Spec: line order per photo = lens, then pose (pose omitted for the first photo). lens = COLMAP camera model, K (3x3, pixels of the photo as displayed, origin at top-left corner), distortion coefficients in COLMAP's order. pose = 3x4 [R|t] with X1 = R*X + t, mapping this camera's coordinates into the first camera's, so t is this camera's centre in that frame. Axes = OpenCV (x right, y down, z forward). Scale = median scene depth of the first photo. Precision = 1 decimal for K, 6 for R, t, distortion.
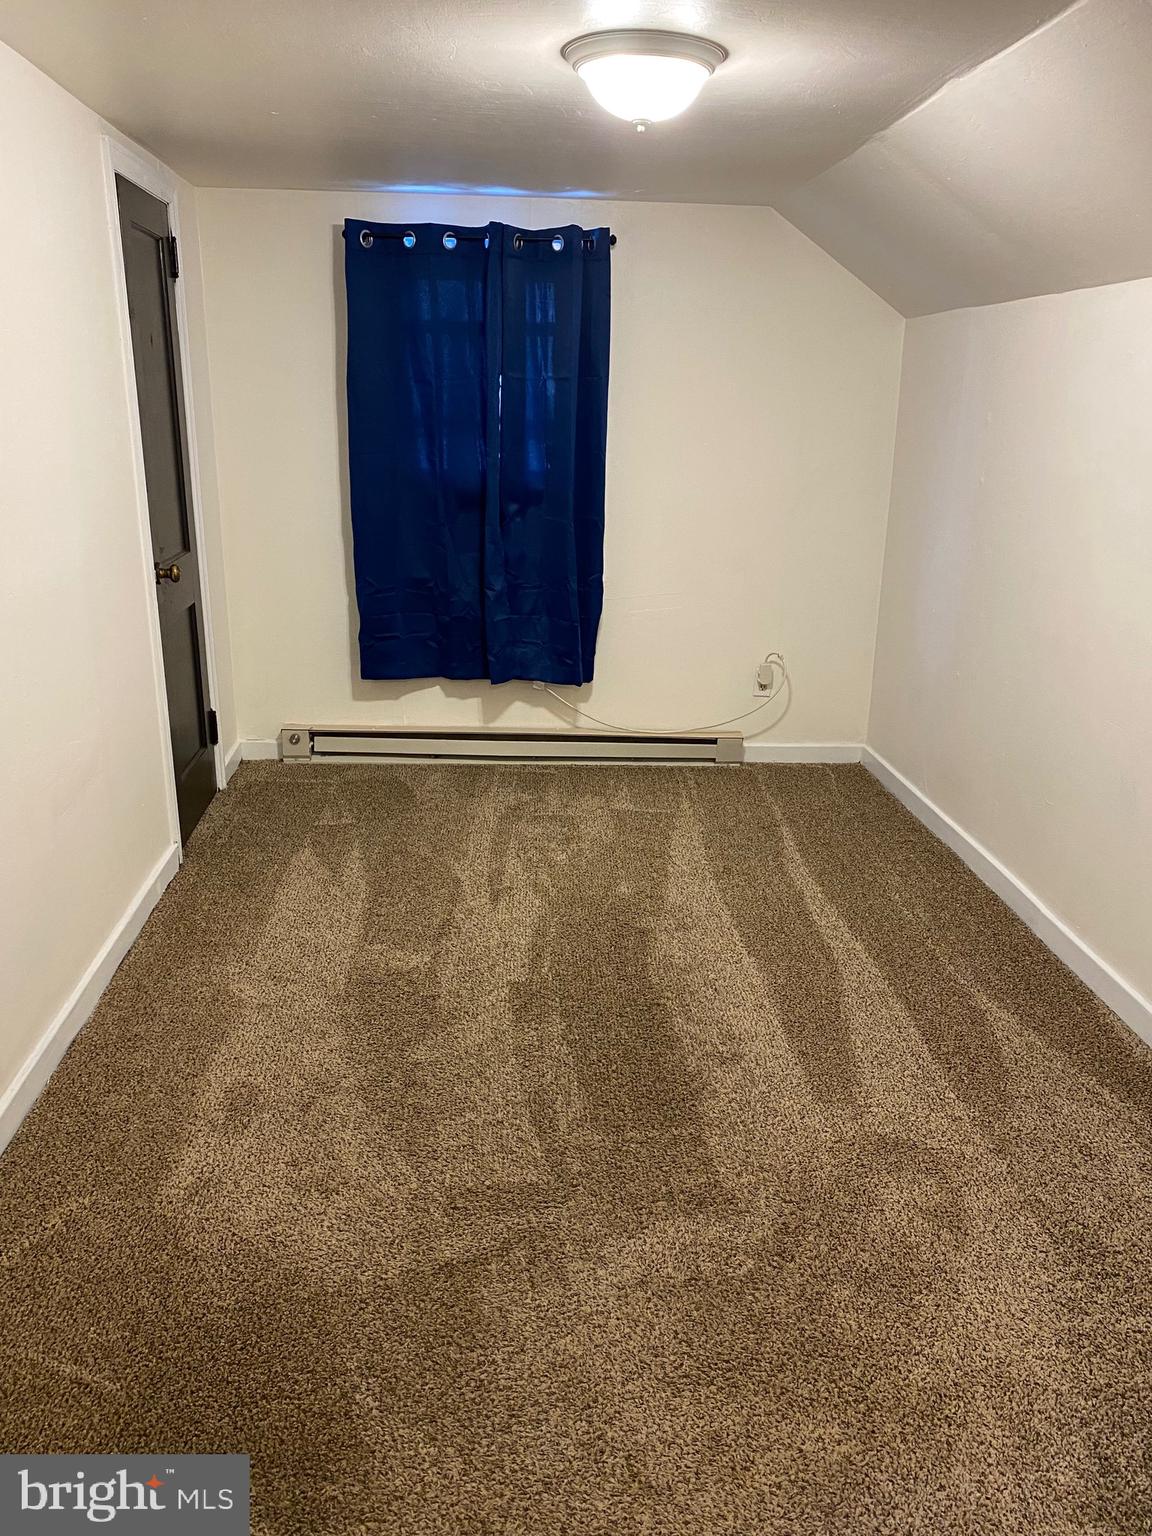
lens RADIAL K [[1175.0, 0, 568.7], [0, 1175.0, 768.8], [0, 0, 1]] dist [0.020751, -0.010367]
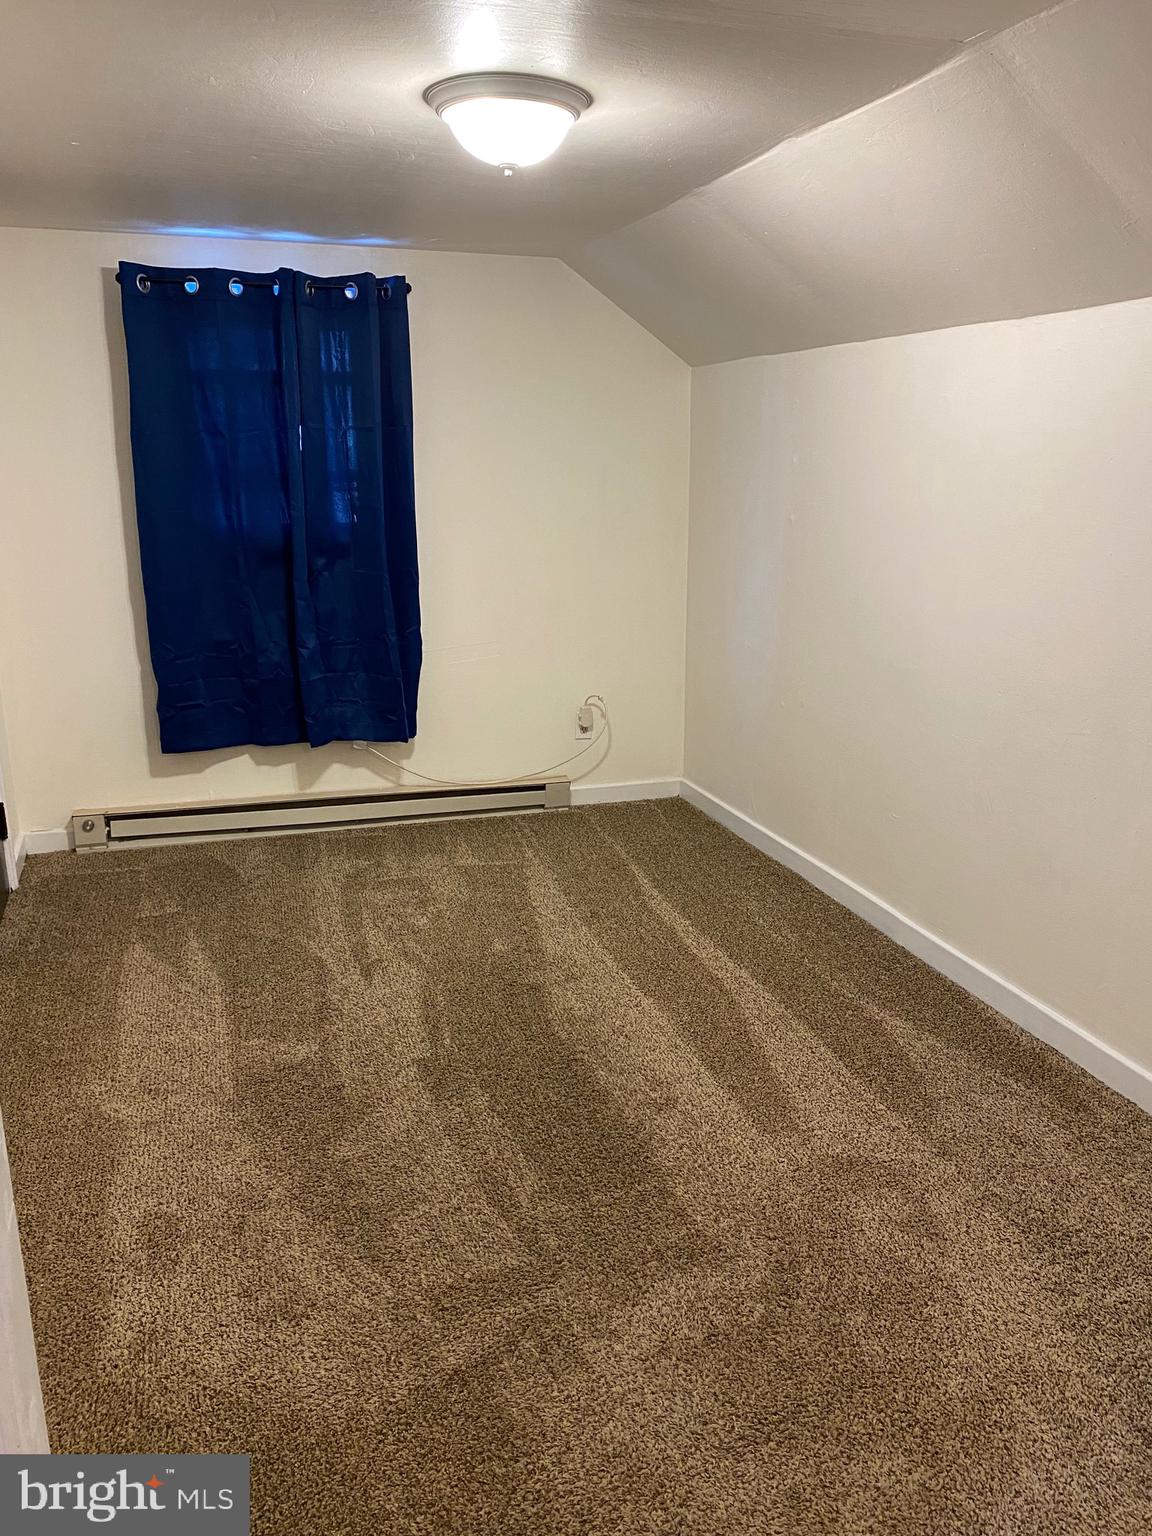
lens RADIAL K [[1188.1, 0, 576.0], [0, 1188.1, 768.0], [0, 0, 1]] dist [0.013542, -0.003976]
pose [[0.968020, -0.083523, 0.236562, -0.148763], [0.094102, 0.994990, -0.033767, -0.005852], [-0.232557, 0.054948, 0.971029, 0.040018]]
